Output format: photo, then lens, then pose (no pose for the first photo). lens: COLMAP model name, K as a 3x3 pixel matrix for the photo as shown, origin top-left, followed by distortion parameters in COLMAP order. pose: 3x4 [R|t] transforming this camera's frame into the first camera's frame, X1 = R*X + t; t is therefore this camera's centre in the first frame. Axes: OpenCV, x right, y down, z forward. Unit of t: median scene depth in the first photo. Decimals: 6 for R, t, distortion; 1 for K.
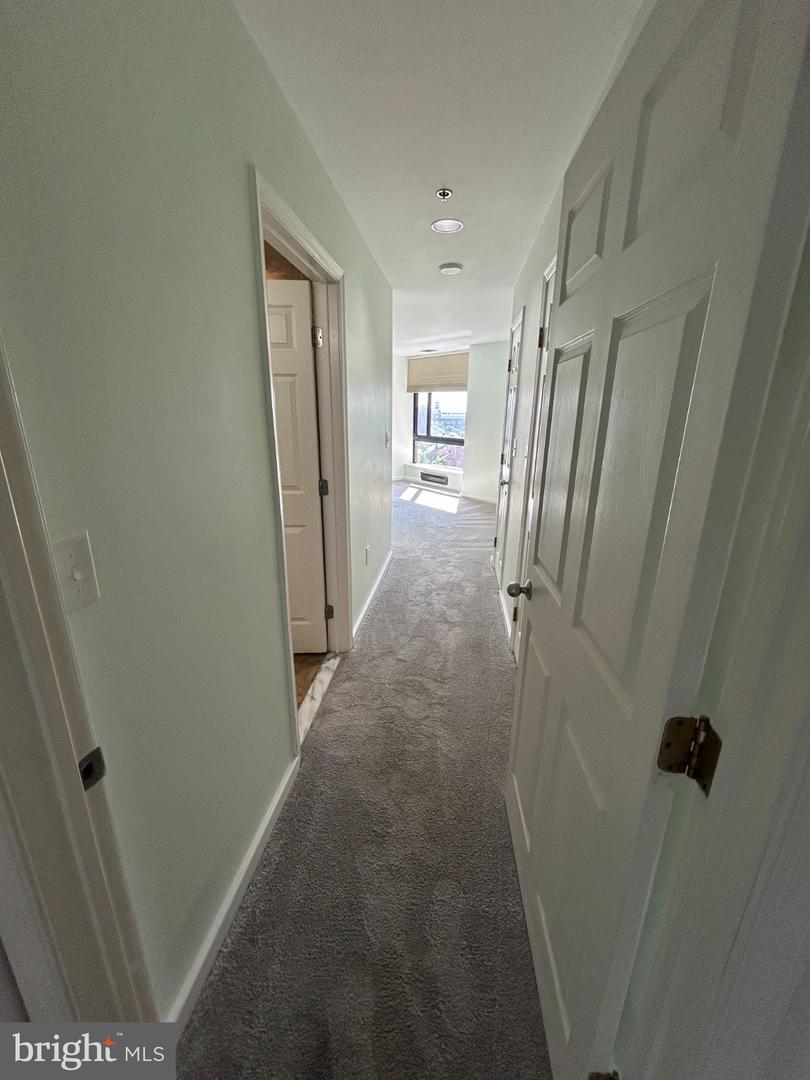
lens RADIAL K [[436.8, 0, 402.6], [0, 436.8, 542.8], [0, 0, 1]] dist [0.001191, 0.000118]
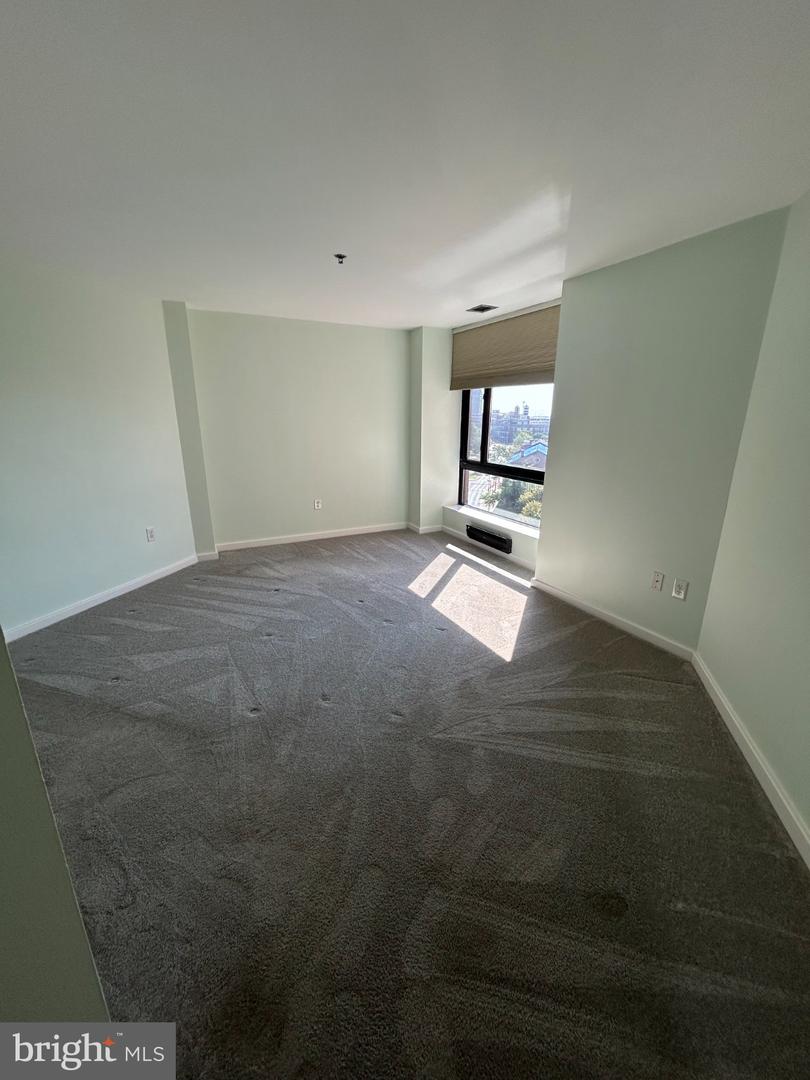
lens RADIAL K [[436.8, 0, 402.6], [0, 436.8, 542.8], [0, 0, 1]] dist [0.001191, 0.000118]
pose [[0.981778, 0.044596, -0.184725, 0.066896], [-0.047196, 0.998839, -0.009699, -0.126598], [0.184078, 0.018241, 0.982742, 0.407066]]
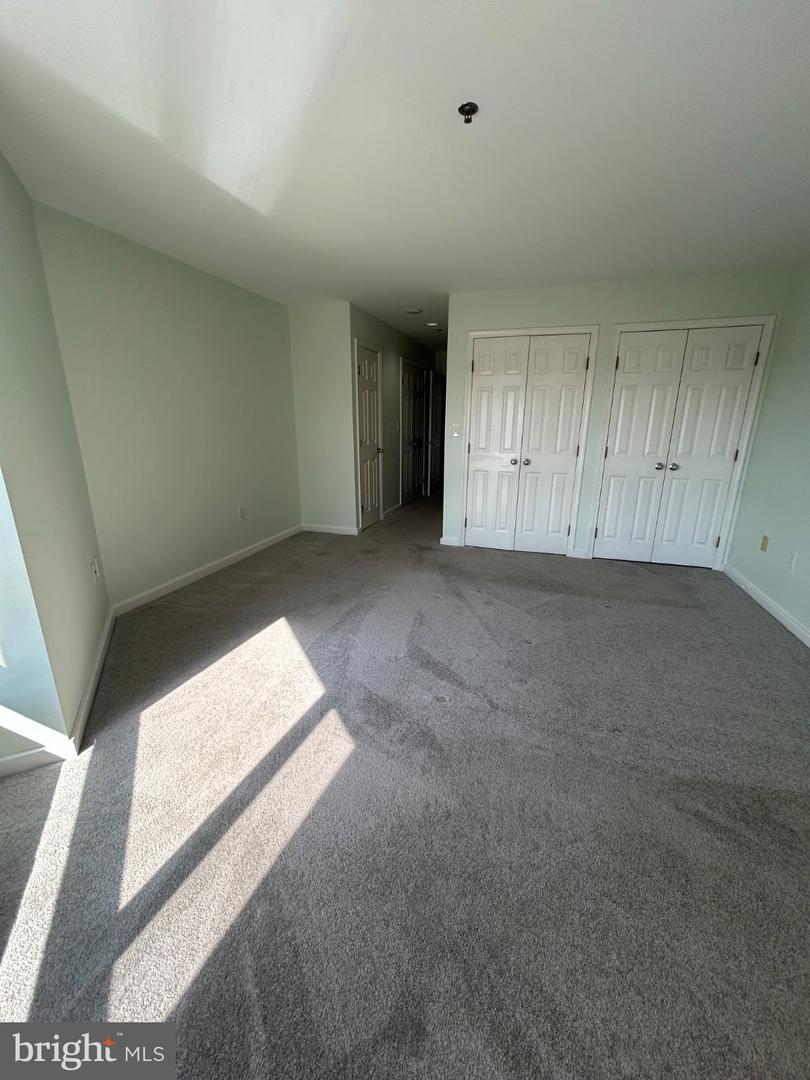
lens RADIAL K [[436.8, 0, 402.6], [0, 436.8, 542.8], [0, 0, 1]] dist [0.001191, 0.000118]
pose [[-0.982455, -0.060410, 0.176443, -0.057014], [0.044132, 0.843909, 0.534668, -0.272591], [-0.181201, 0.533074, -0.826437, 0.949164]]
